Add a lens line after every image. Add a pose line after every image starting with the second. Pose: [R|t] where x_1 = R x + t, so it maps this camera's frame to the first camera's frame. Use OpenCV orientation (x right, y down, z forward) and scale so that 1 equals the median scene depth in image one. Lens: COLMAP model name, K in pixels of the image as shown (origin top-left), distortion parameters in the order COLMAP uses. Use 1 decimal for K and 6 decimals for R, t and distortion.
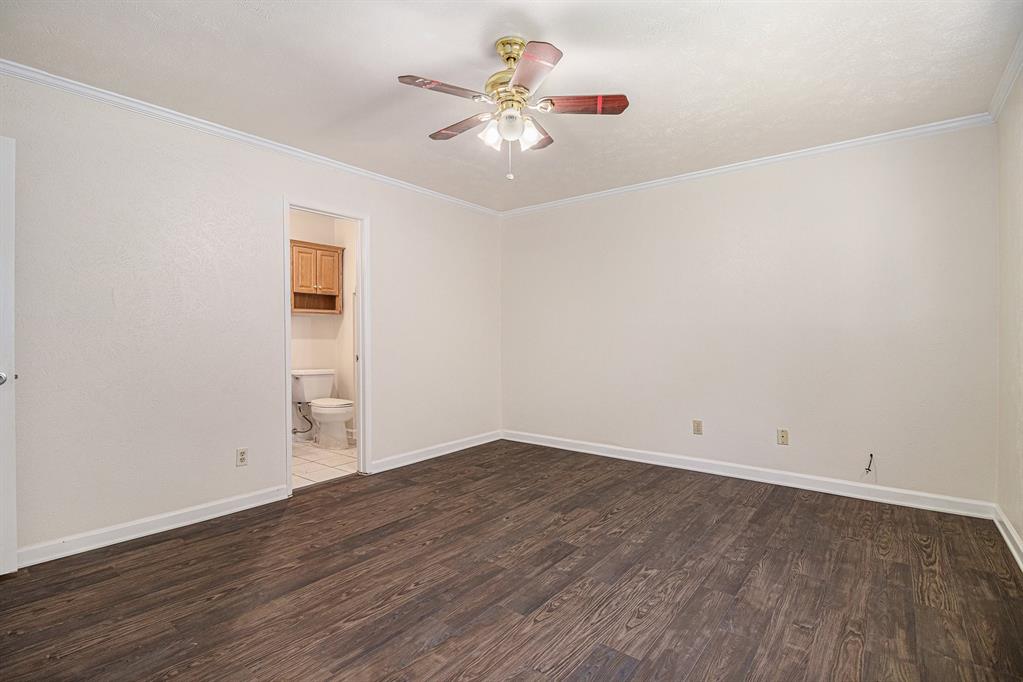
lens RADIAL K [[479.5, 0, 518.7], [0, 479.5, 339.9], [0, 0, 1]] dist [-0.002492, -0.006911]
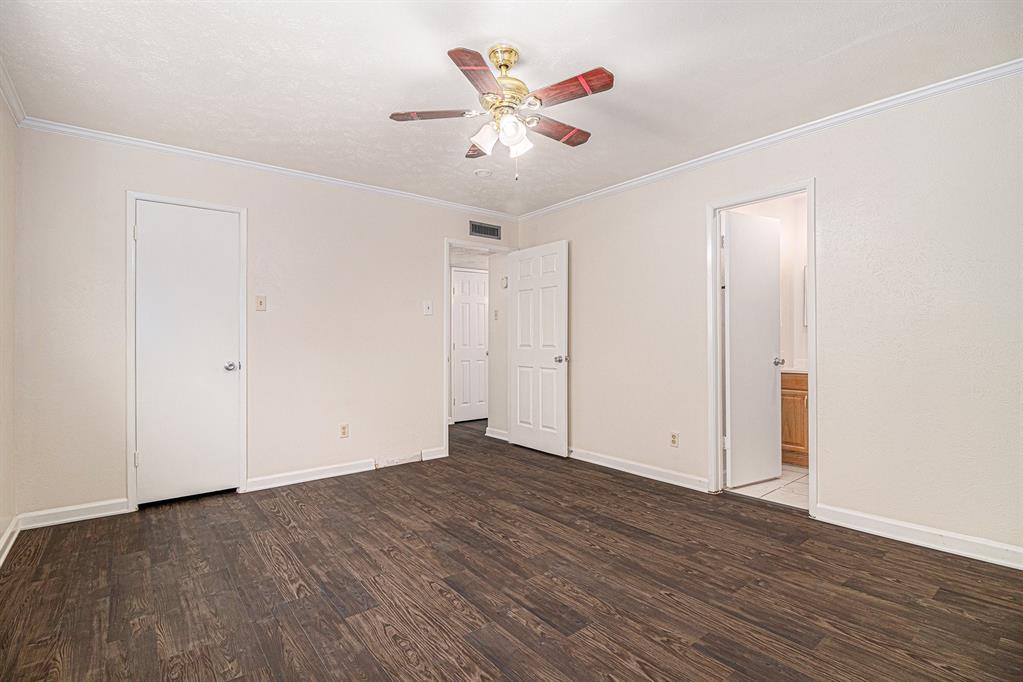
lens RADIAL K [[479.5, 0, 502.6], [0, 479.5, 335.3], [0, 0, 1]] dist [-0.002492, -0.006911]
pose [[-0.248370, -0.004508, -0.968655, 0.801785], [0.000969, 0.999988, -0.004902, -0.011955], [0.968665, -0.002156, -0.248362, 1.029510]]
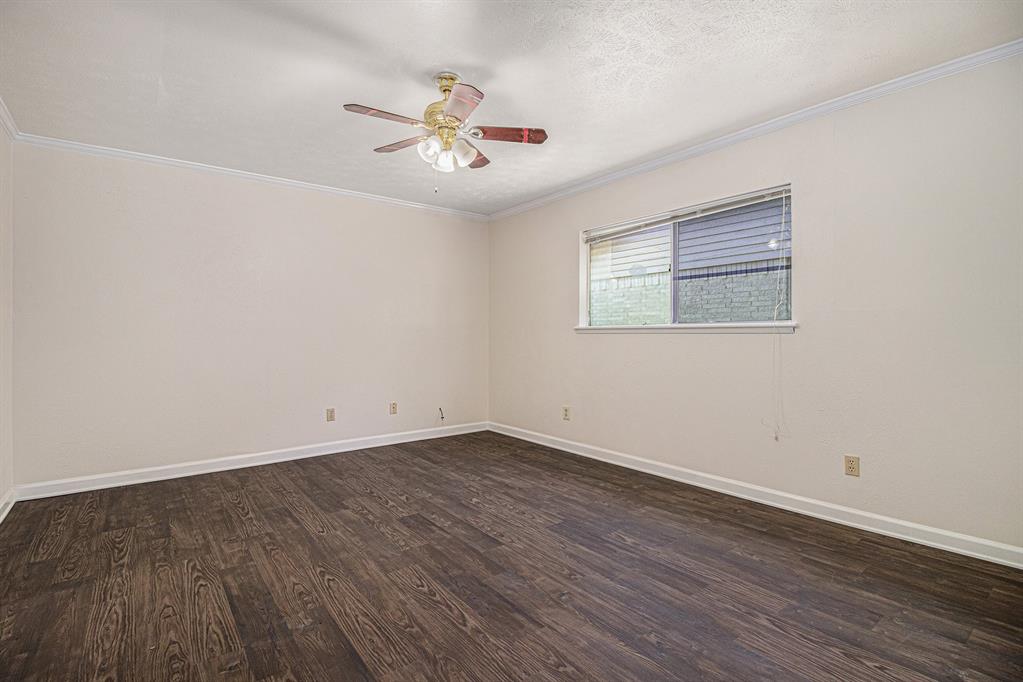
lens RADIAL K [[479.5, 0, 509.9], [0, 479.5, 339.5], [0, 0, 1]] dist [-0.002492, -0.006911]
pose [[0.242401, -0.010170, 0.970123, -0.893724], [0.009333, 0.999923, 0.008150, 0.003177], [-0.970131, 0.007079, 0.242477, 0.473135]]
